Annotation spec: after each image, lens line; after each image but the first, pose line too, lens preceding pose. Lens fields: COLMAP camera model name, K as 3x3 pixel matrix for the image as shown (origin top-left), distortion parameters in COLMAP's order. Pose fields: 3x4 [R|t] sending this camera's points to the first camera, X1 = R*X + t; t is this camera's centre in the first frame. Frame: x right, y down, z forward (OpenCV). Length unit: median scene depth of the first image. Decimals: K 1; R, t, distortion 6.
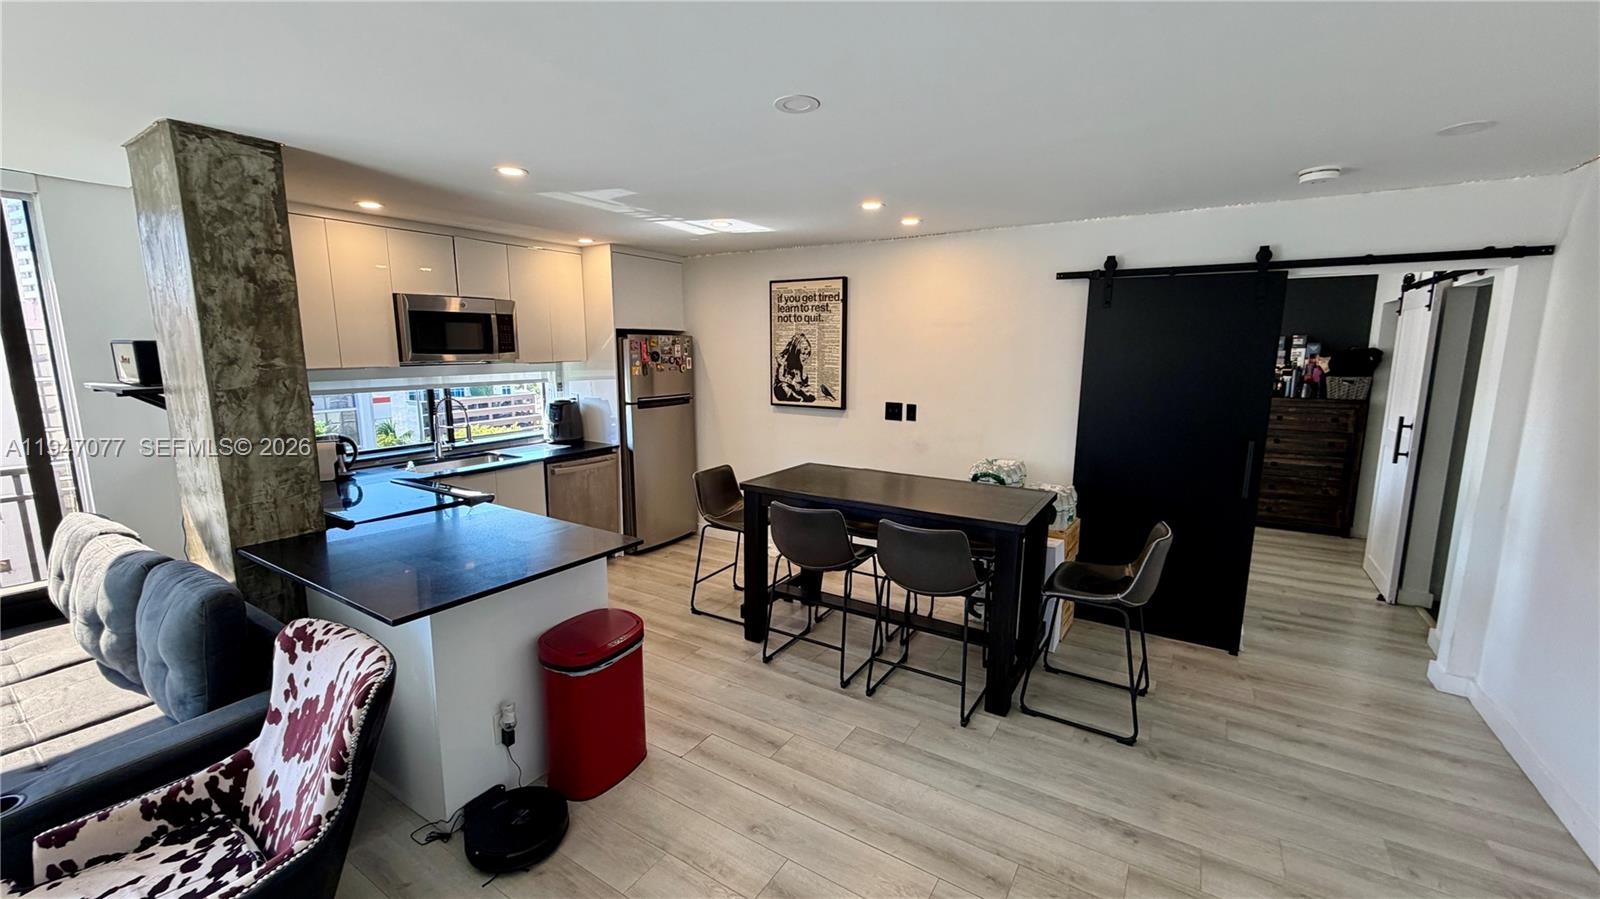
lens RADIAL K [[636.8, 0, 797.7], [0, 636.8, 450.2], [0, 0, 1]] dist [0.000578, -0.000524]
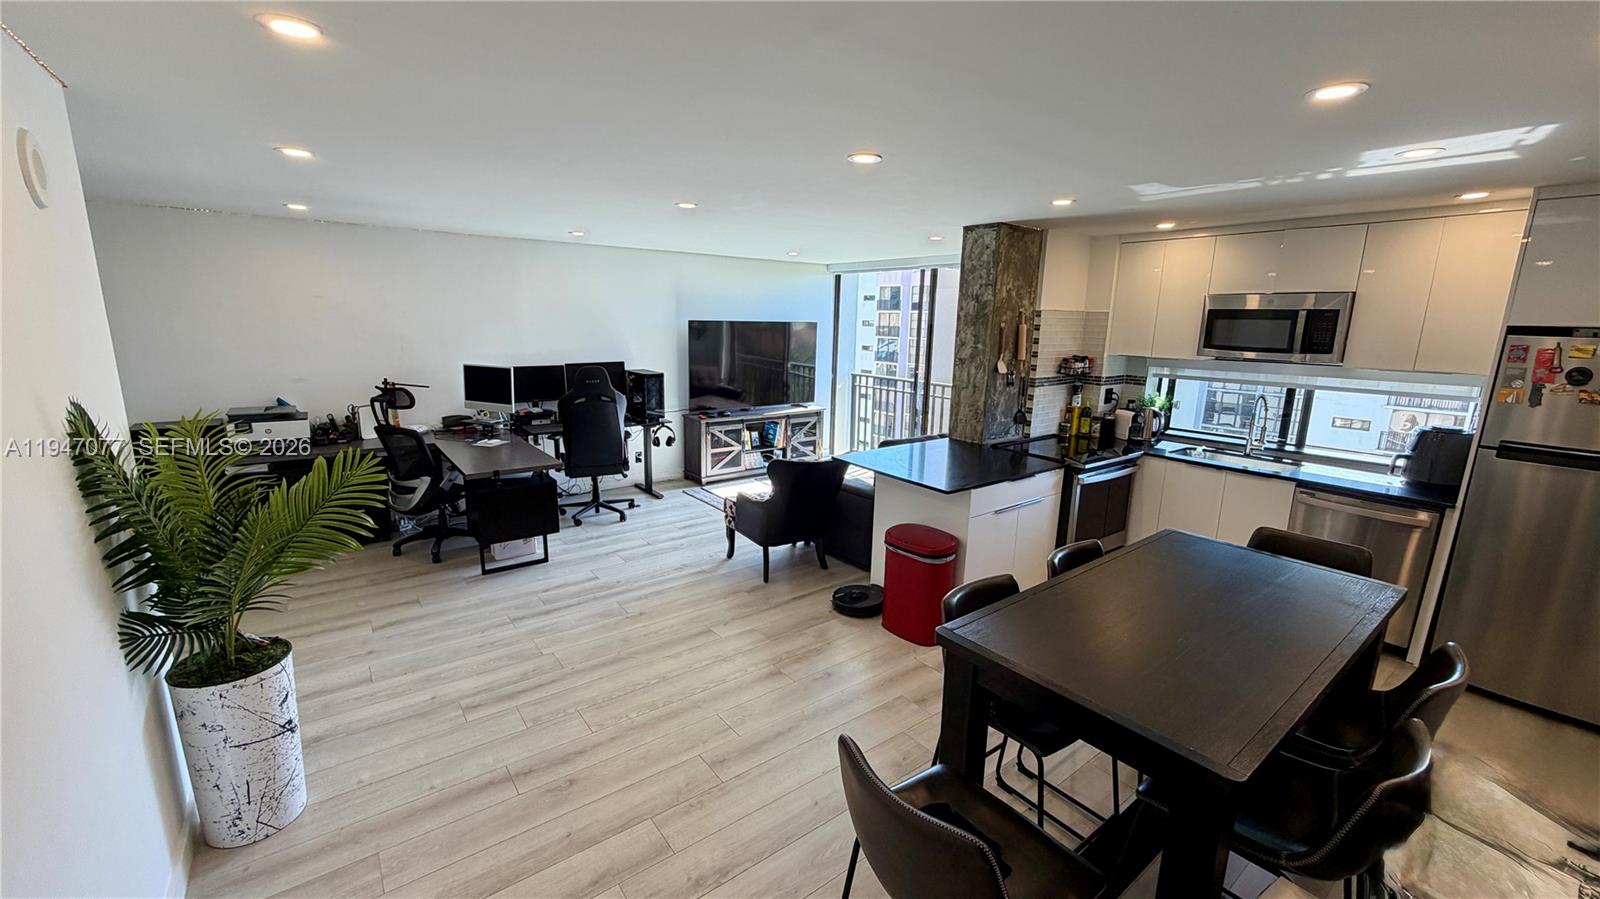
lens RADIAL K [[636.8, 0, 796.8], [0, 636.8, 450.7], [0, 0, 1]] dist [0.000578, -0.000524]
pose [[-0.346244, 0.183494, -0.920025, 0.692033], [-0.170655, 0.952004, 0.254096, -0.142969], [0.922492, 0.244986, -0.298312, 0.717860]]
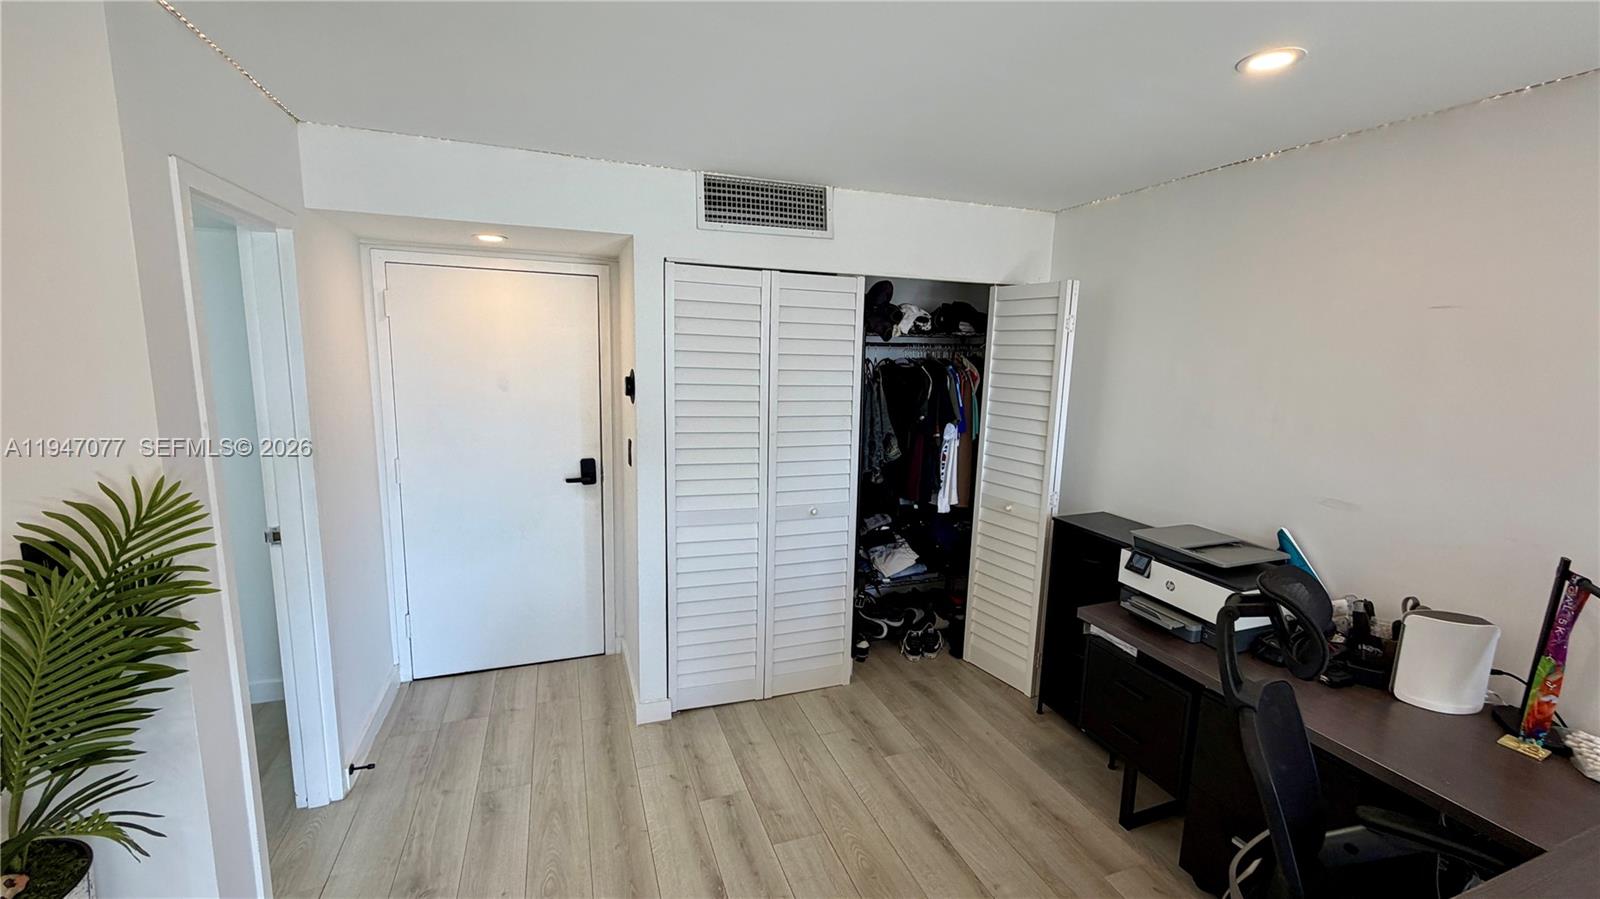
lens RADIAL K [[636.8, 0, 797.5], [0, 636.8, 451.4], [0, 0, 1]] dist [0.000578, -0.000524]
pose [[-0.797334, -0.116215, 0.592244, -0.103864], [0.071625, 0.956131, 0.284048, -0.018201], [-0.599273, 0.268901, -0.754032, 0.073280]]
